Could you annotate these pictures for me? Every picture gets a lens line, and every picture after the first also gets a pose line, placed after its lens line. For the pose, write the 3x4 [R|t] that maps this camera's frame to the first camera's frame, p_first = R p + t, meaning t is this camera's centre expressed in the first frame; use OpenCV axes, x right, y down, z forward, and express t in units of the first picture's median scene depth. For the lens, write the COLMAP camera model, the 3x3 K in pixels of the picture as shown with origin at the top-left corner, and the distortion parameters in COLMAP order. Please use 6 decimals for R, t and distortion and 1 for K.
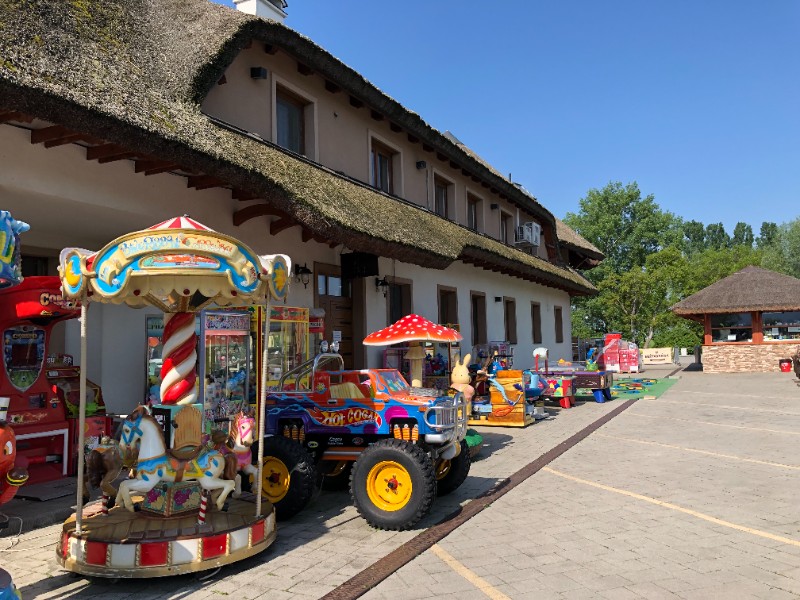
lens RADIAL K [[651.2, 0, 400.4], [0, 651.2, 299.2], [0, 0, 1]] dist [0.012762, -0.008266]
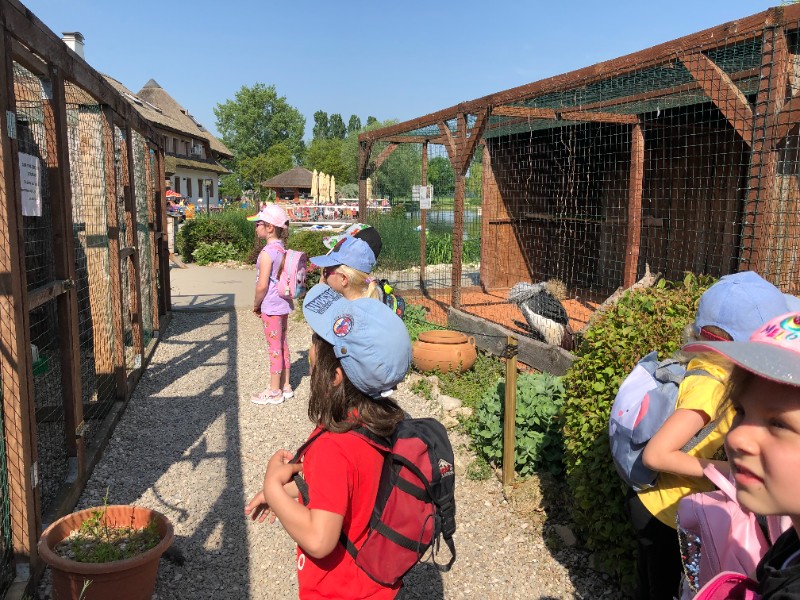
lens RADIAL K [[651.2, 0, 400.2], [0, 651.2, 299.8], [0, 0, 1]] dist [0.012762, -0.008266]
pose [[0.879051, -0.031017, 0.475717, -0.251609], [-0.075441, 0.976257, 0.203055, -0.090830], [-0.470720, -0.214384, 0.855840, -1.254856]]
